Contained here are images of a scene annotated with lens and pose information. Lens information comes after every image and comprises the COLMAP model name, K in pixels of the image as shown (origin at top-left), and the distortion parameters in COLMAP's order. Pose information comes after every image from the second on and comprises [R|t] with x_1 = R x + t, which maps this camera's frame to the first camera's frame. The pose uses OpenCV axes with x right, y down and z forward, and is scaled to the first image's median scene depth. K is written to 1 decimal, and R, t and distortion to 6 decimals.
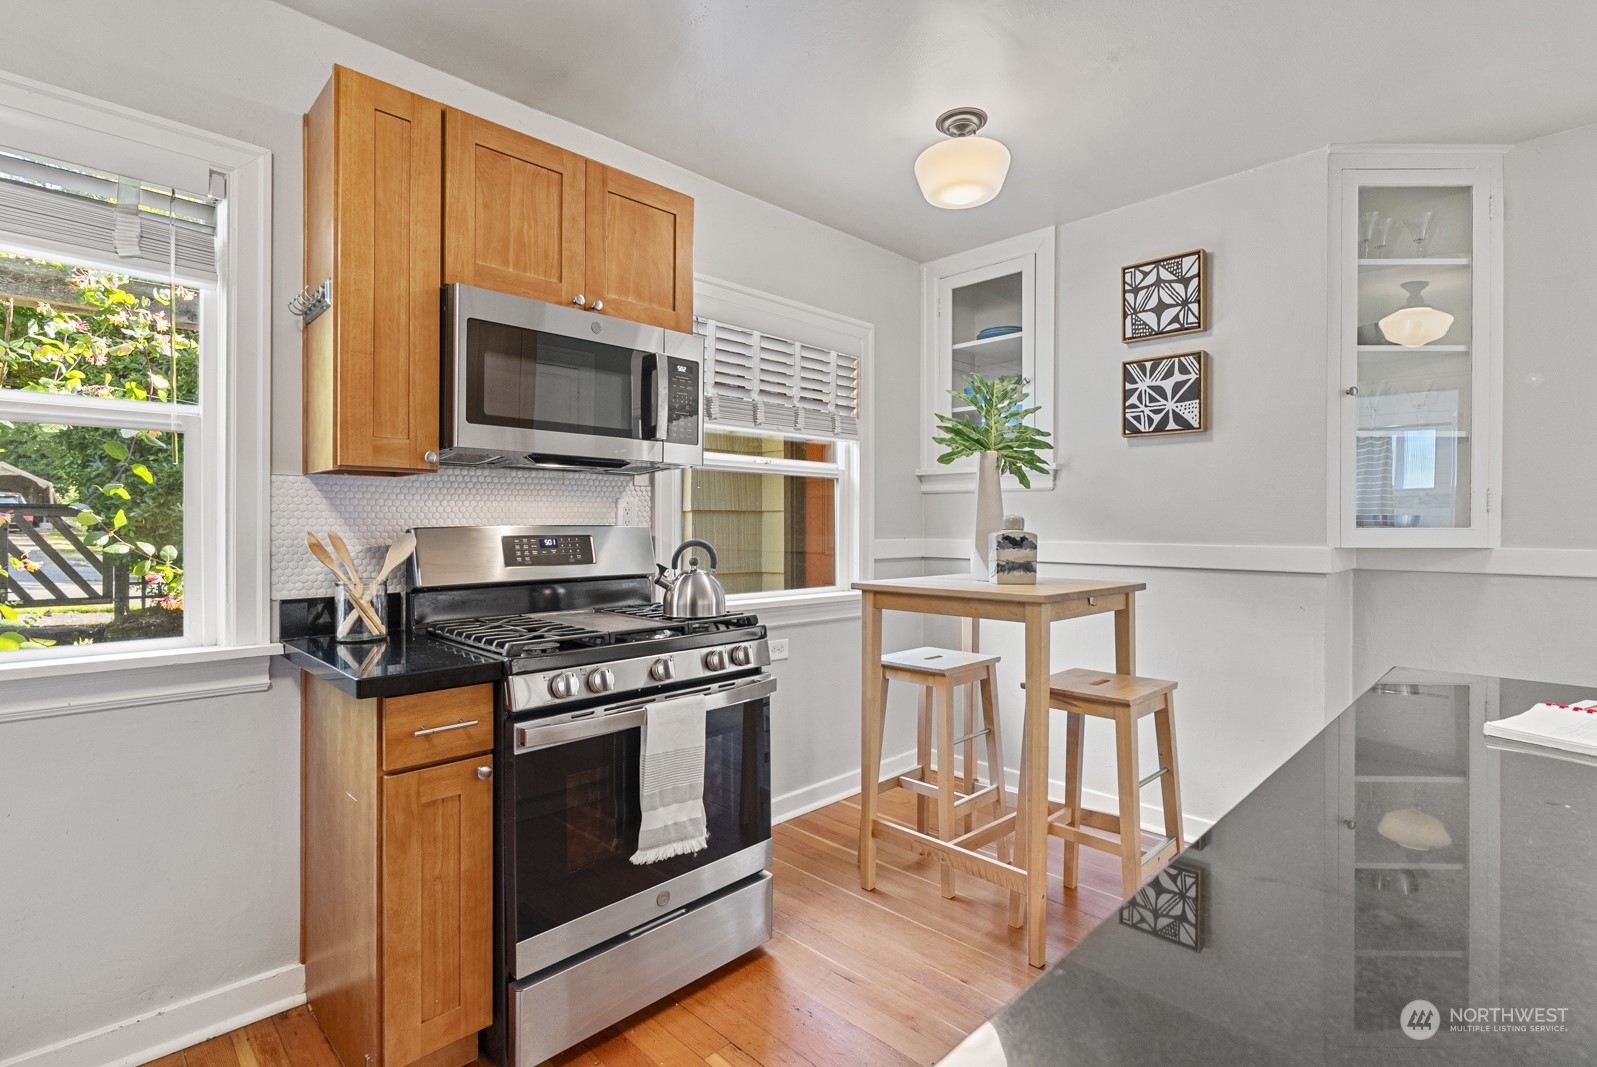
lens RADIAL K [[766.7, 0, 798.5], [0, 766.7, 533.5], [0, 0, 1]] dist [-0.002280, -0.000073]
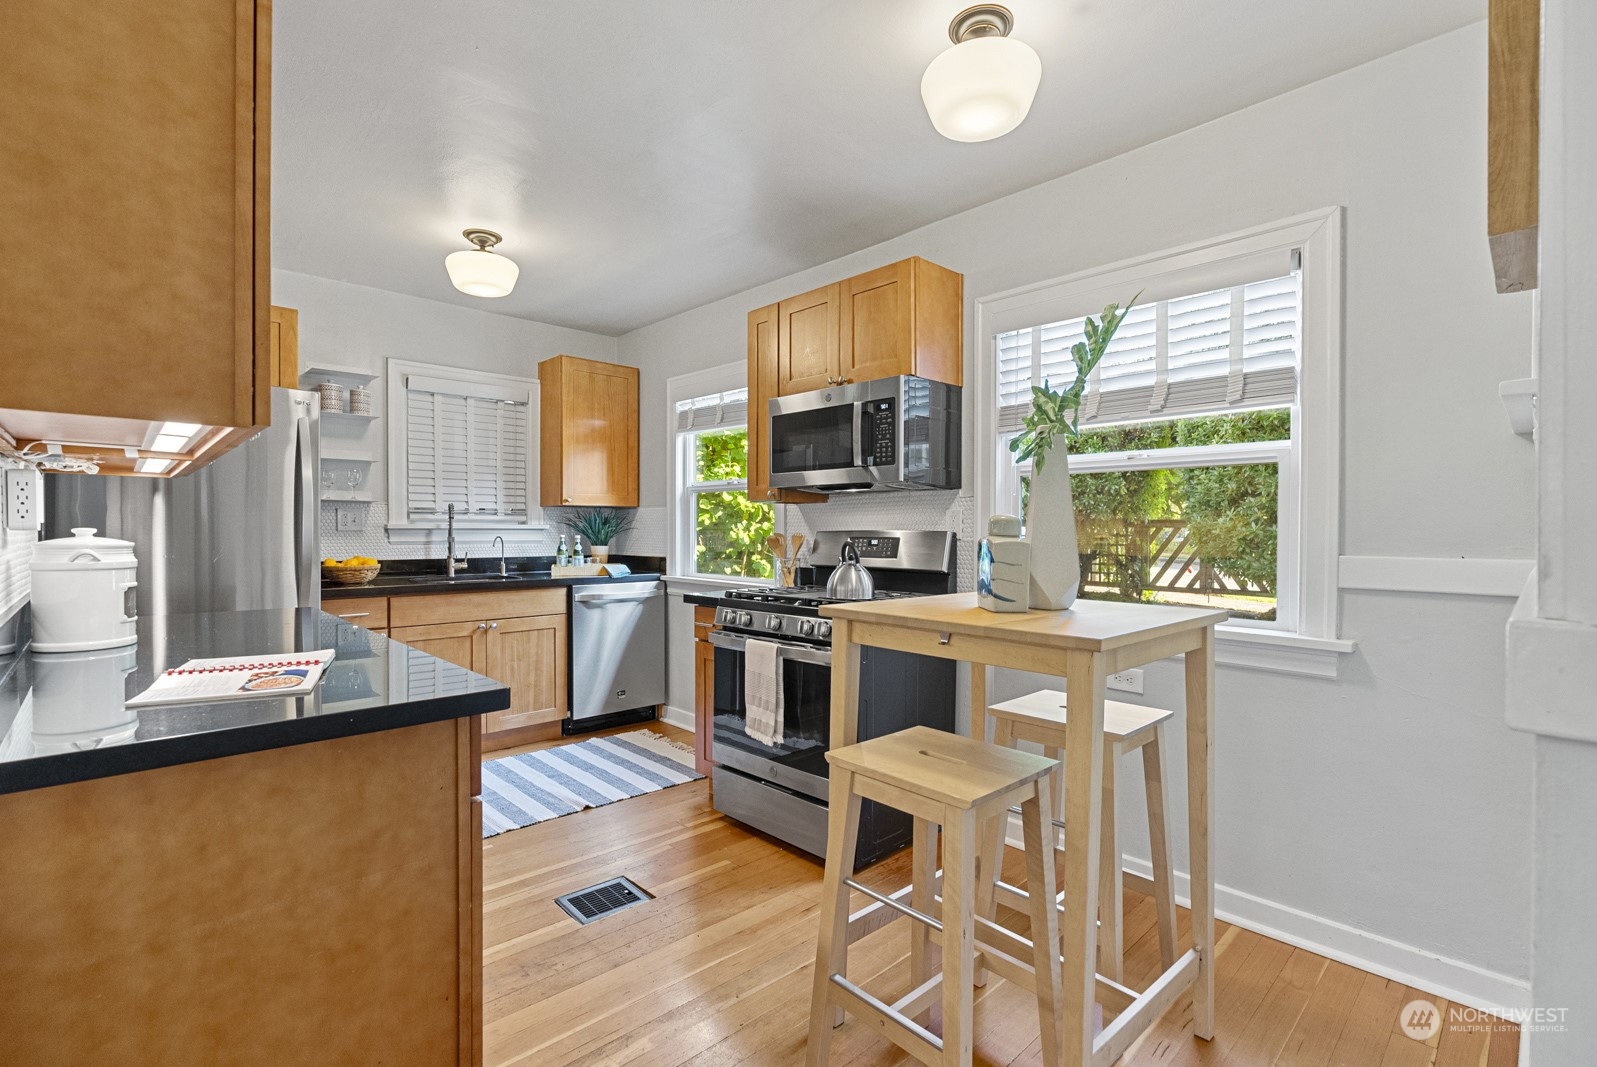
lens RADIAL K [[731.8, 0, 798.5], [0, 731.8, 533.5], [0, 0, 1]] dist [-0.003917, 0.001315]
pose [[-0.031317, 0.000052, -0.999510, 0.696040], [-0.014340, 0.999897, 0.000502, -0.002059], [0.999407, 0.014348, -0.031313, 0.590194]]
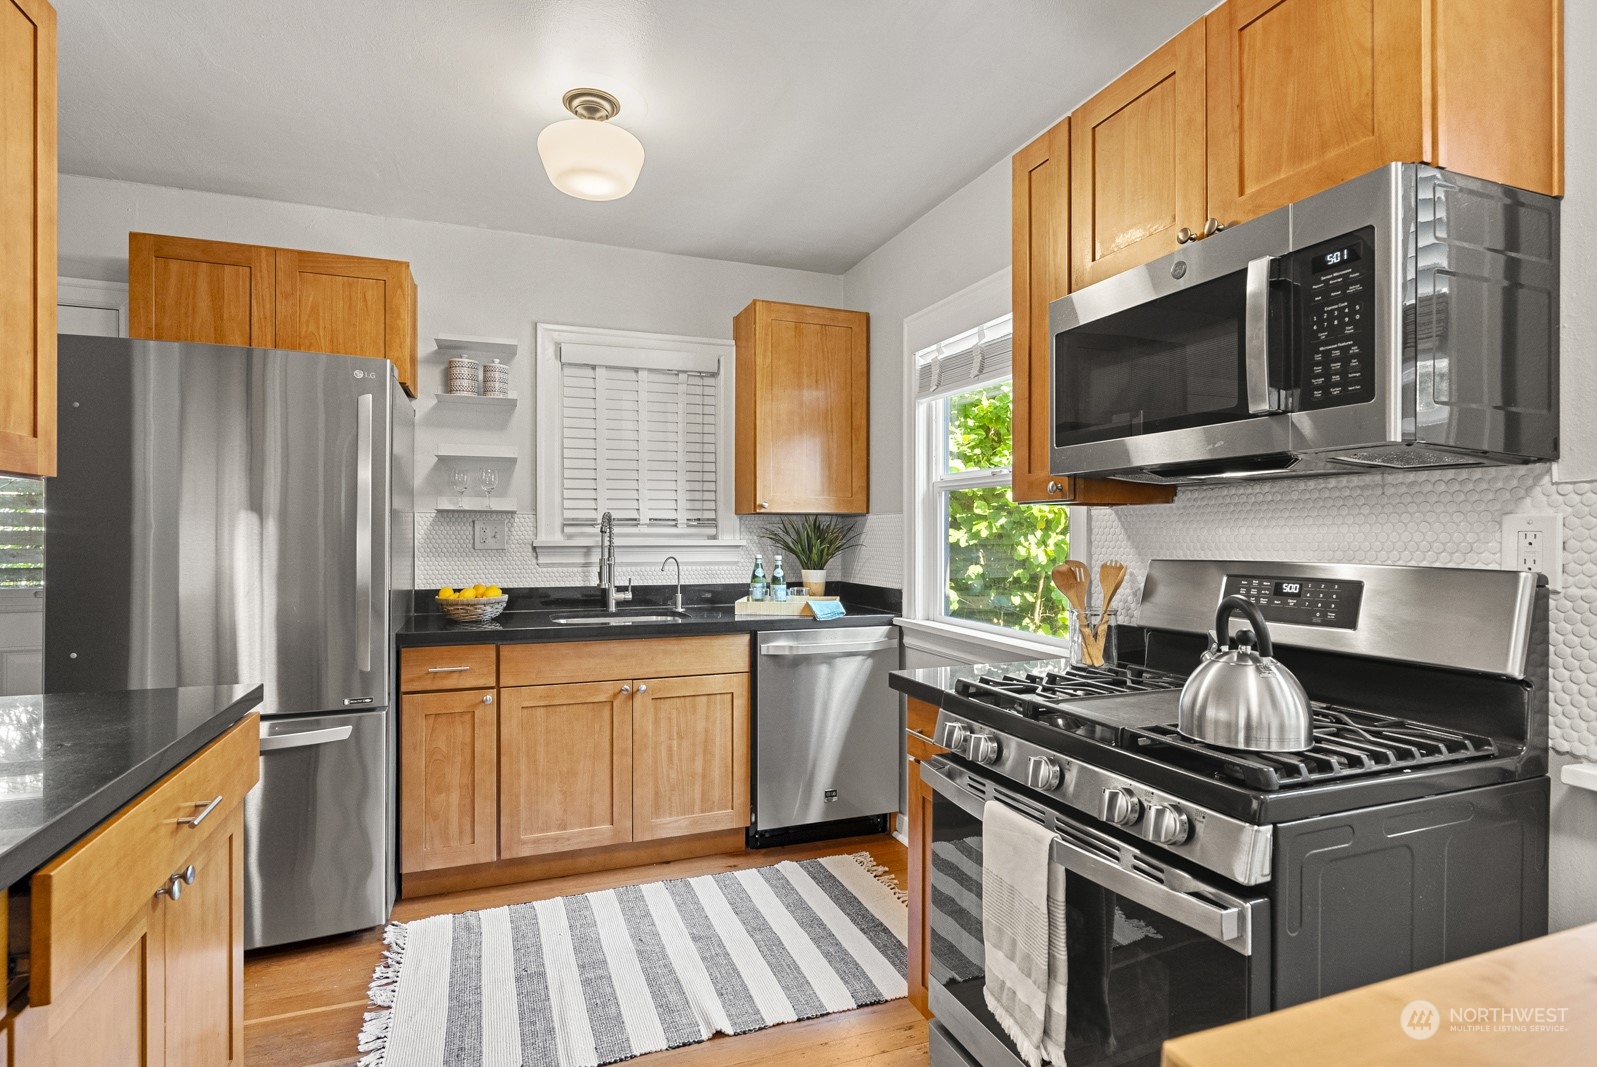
lens RADIAL K [[793.2, 0, 798.5], [0, 793.2, 533.5], [0, 0, 1]] dist [-0.004130, 0.000389]
pose [[-0.413474, -0.007807, -0.910482, 0.304067], [-0.015036, 0.999885, -0.001745, -0.018063], [0.910392, 0.012969, -0.413544, 0.587886]]
